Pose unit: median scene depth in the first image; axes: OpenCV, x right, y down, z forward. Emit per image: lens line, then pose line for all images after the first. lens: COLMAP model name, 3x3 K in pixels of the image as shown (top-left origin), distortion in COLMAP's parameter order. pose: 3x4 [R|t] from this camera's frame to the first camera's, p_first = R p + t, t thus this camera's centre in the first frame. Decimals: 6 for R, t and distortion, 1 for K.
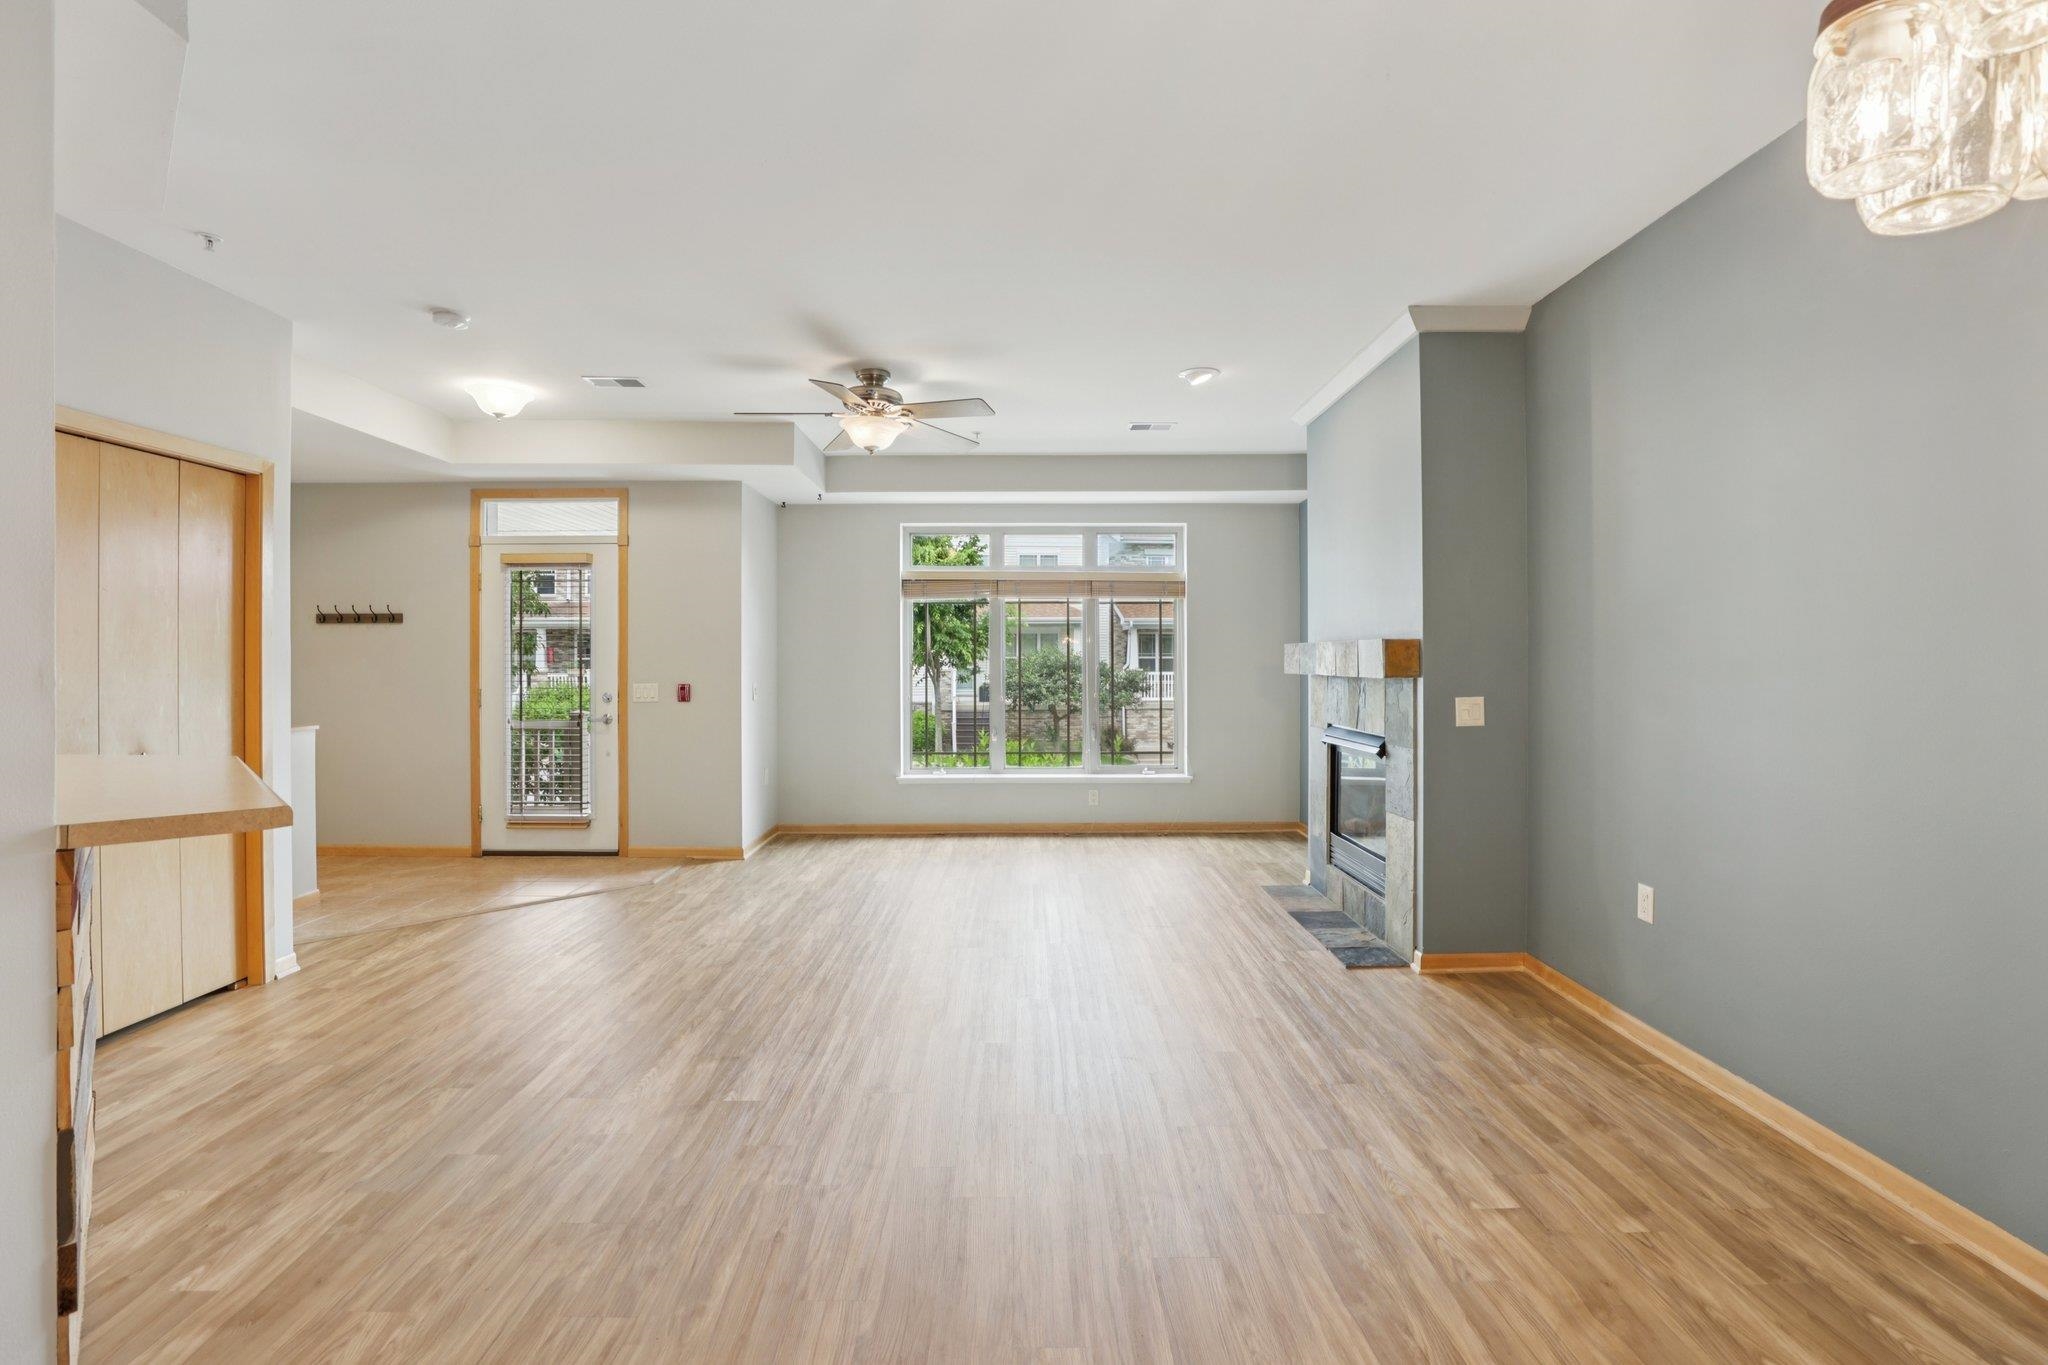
lens RADIAL K [[945.7, 0, 1026.2], [0, 945.7, 658.3], [0, 0, 1]] dist [-0.044769, 0.013418]
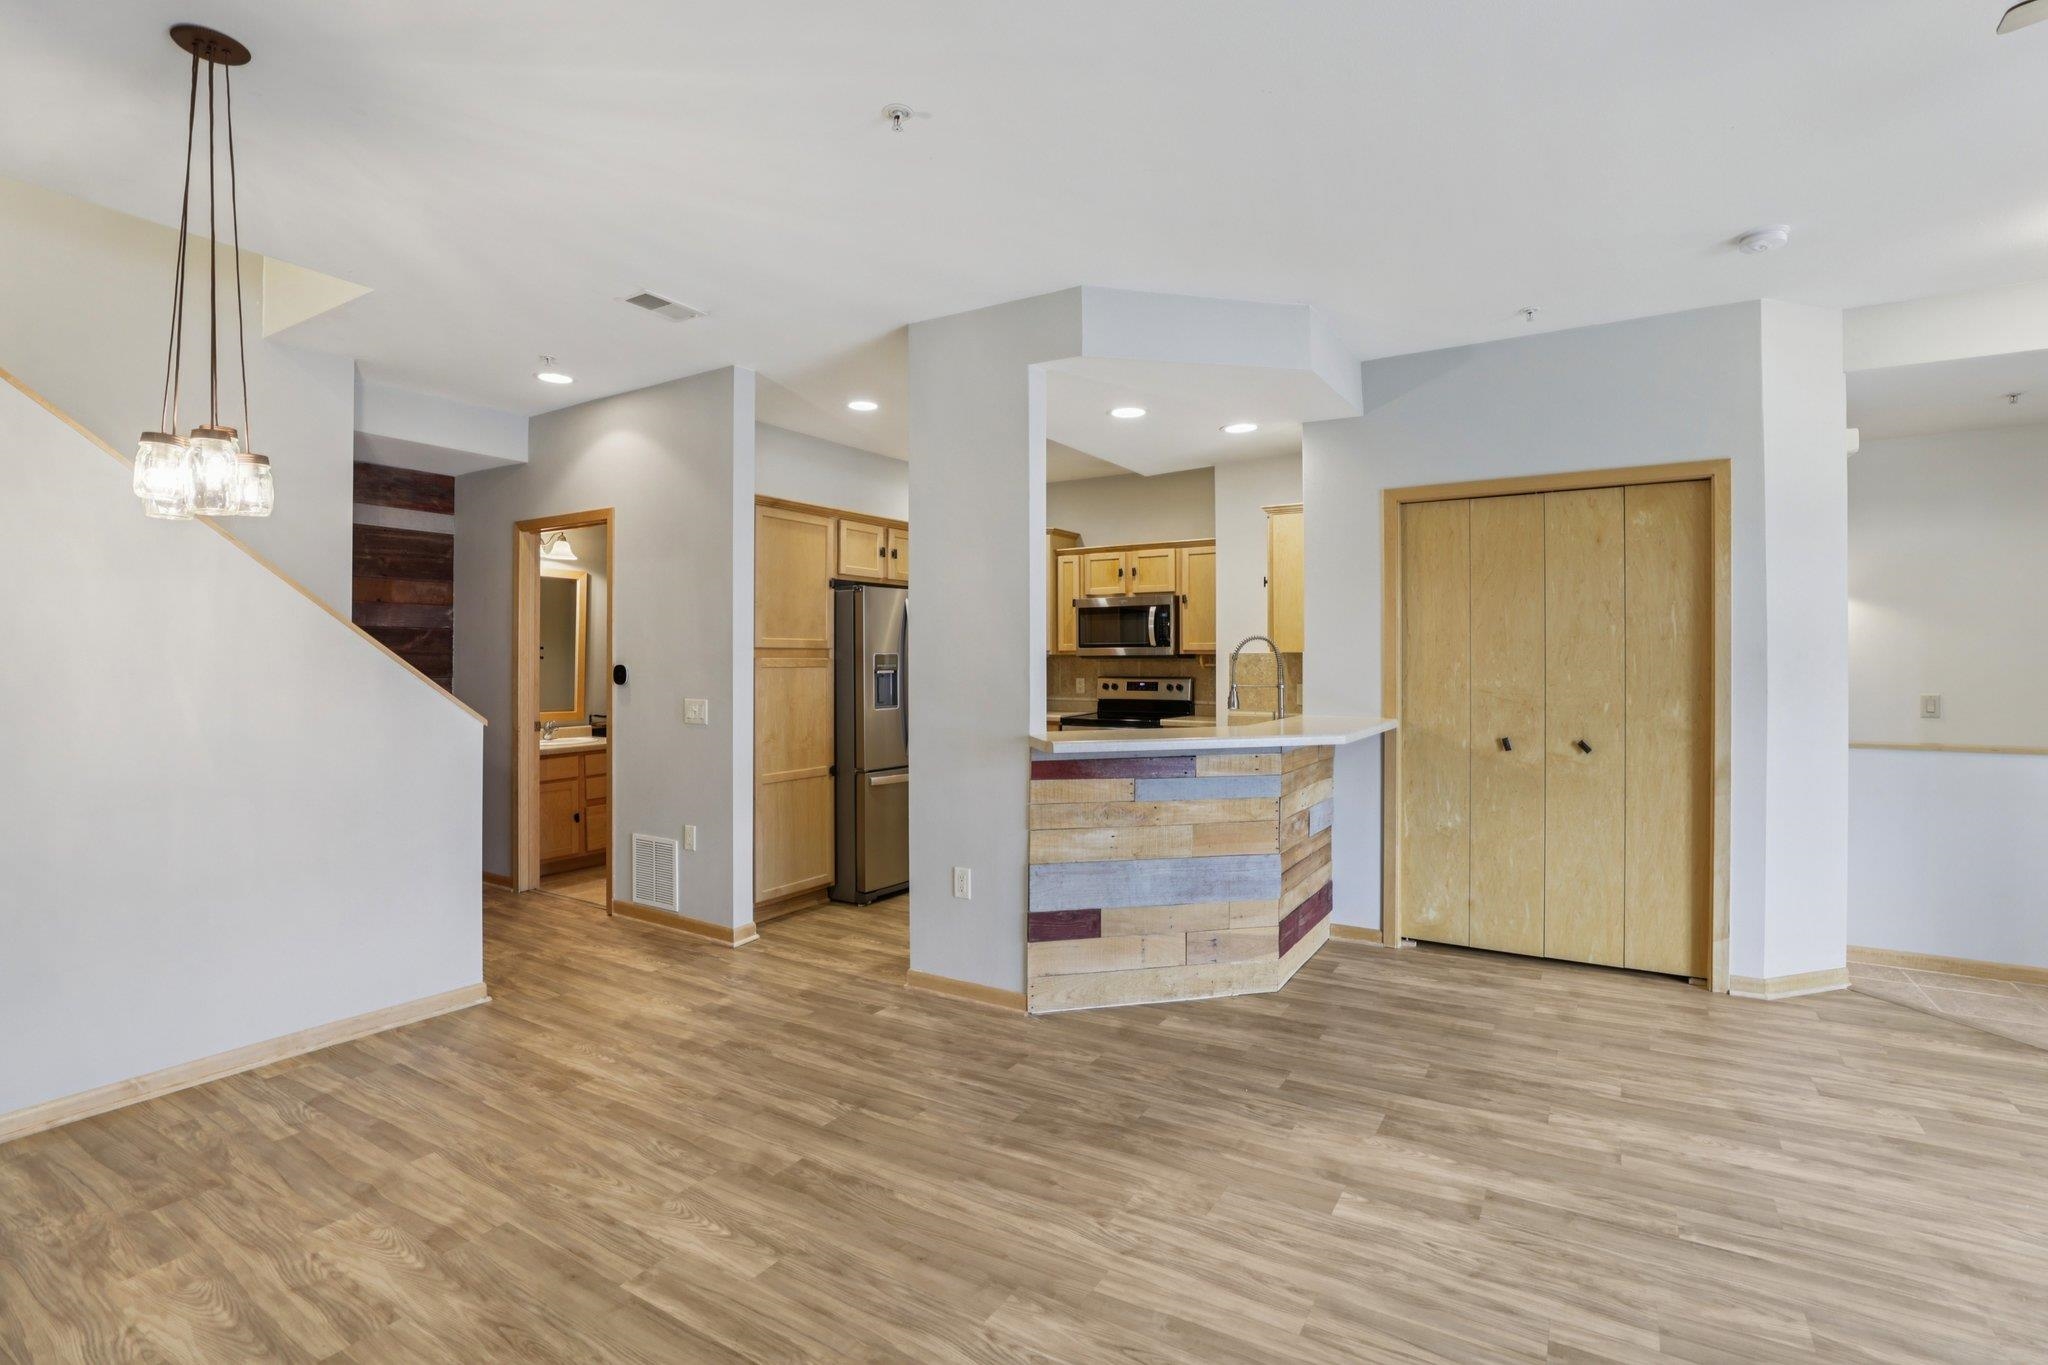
lens RADIAL K [[945.7, 0, 1023.1], [0, 945.7, 661.6], [0, 0, 1]] dist [-0.044769, 0.013418]
pose [[-0.532768, 0.004597, -0.846249, 0.322316], [0.003304, 0.999989, 0.003352, -0.004051], [0.846255, -0.001011, -0.532778, 0.727077]]
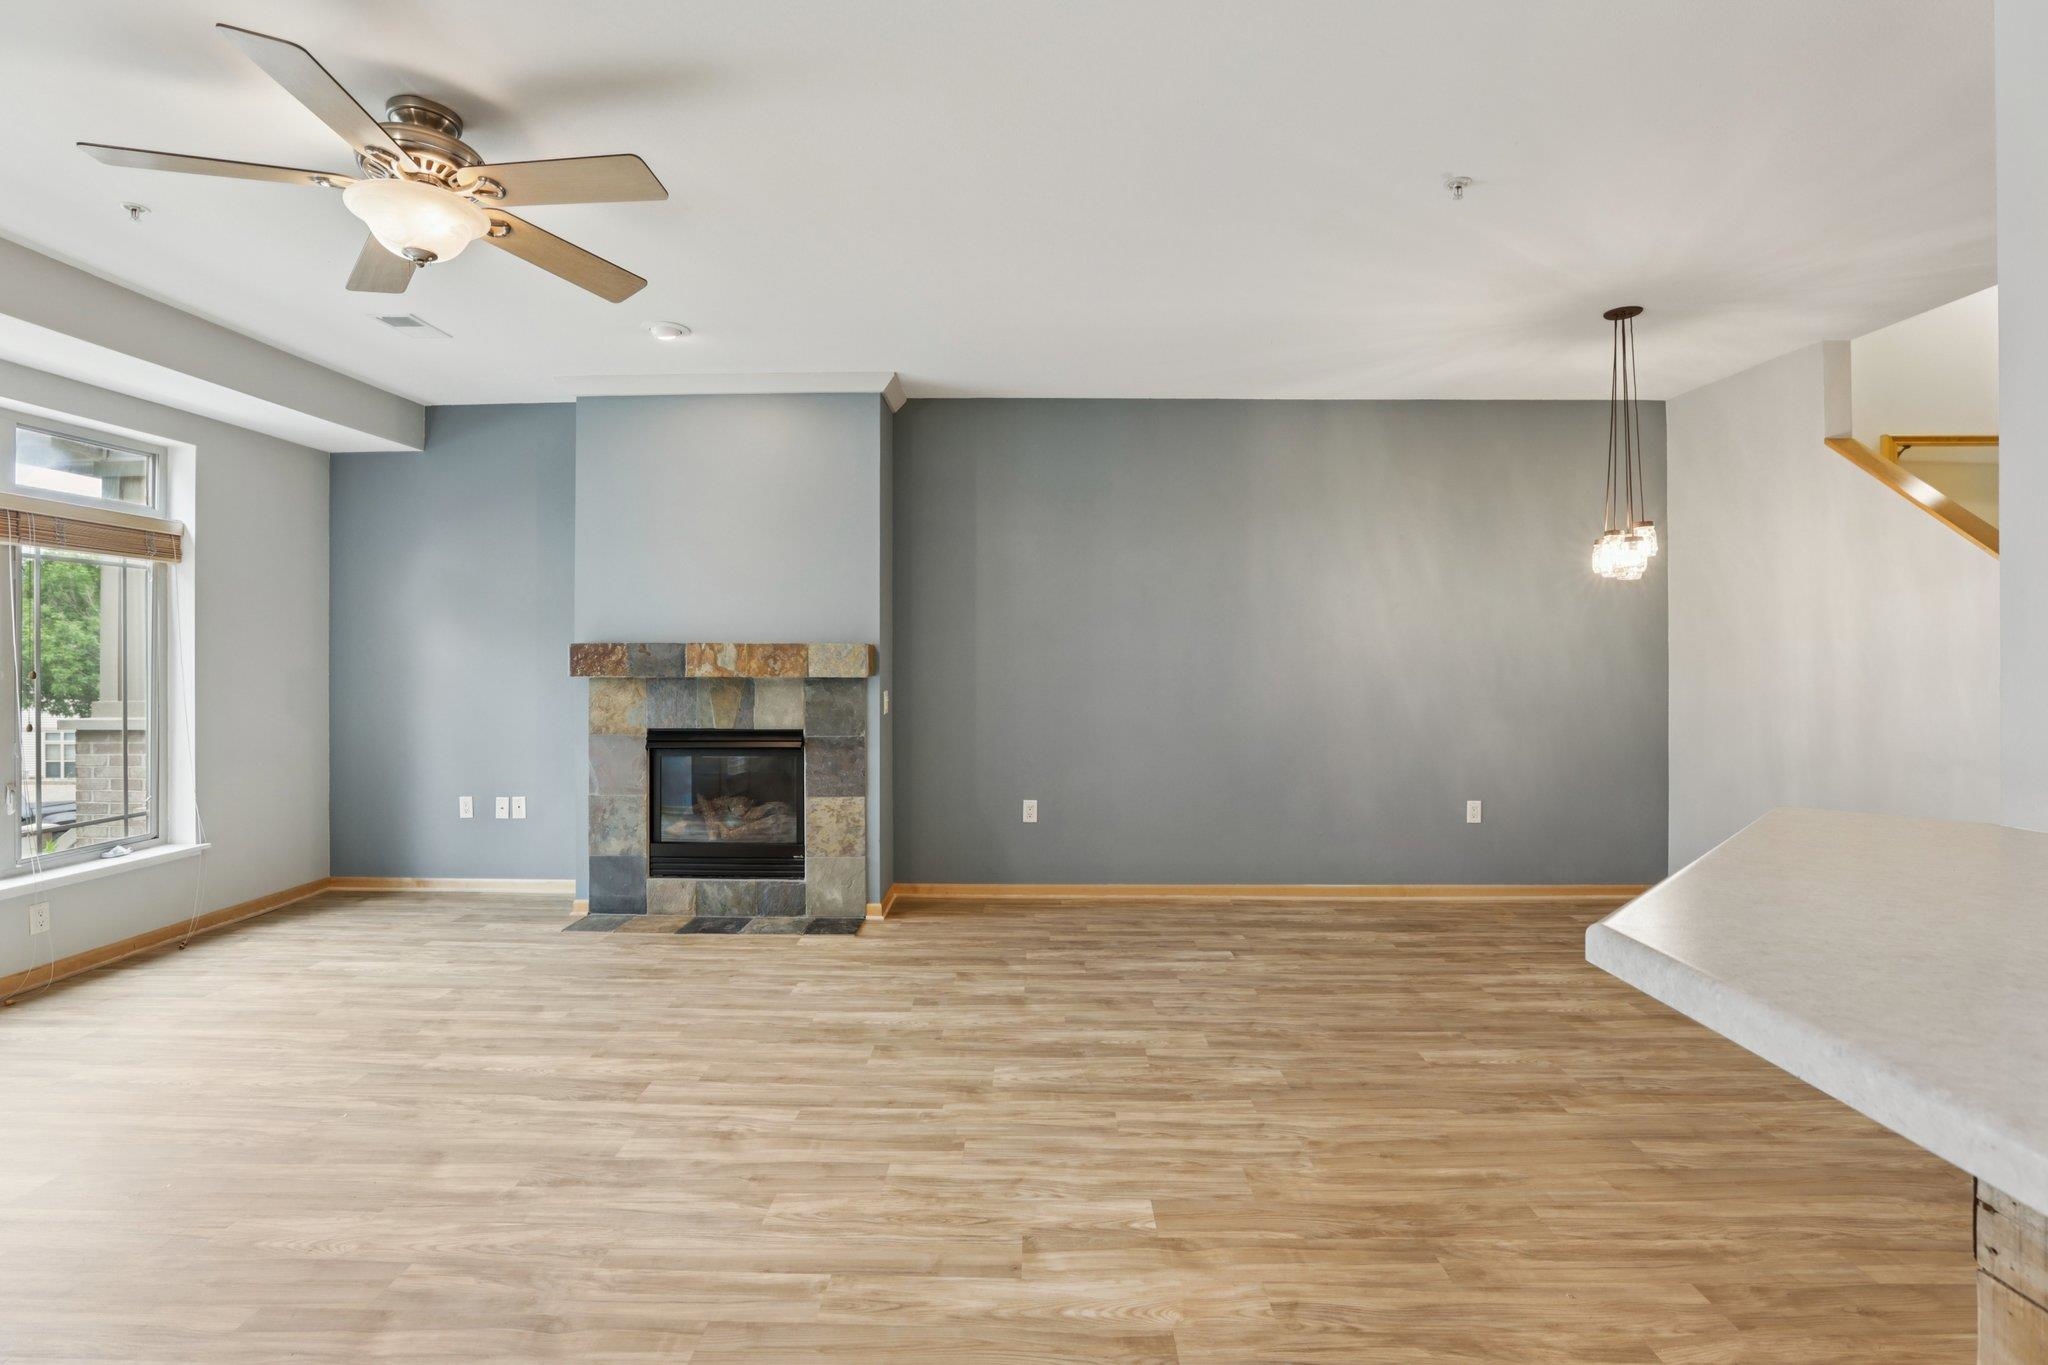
lens RADIAL K [[945.7, 0, 1024.2], [0, 945.7, 661.2], [0, 0, 1]] dist [-0.044769, 0.013418]
pose [[0.019623, -0.000935, 0.999807, -0.668222], [-0.002604, 0.999996, 0.000987, 0.000473], [-0.999804, -0.002623, 0.019621, 0.662666]]
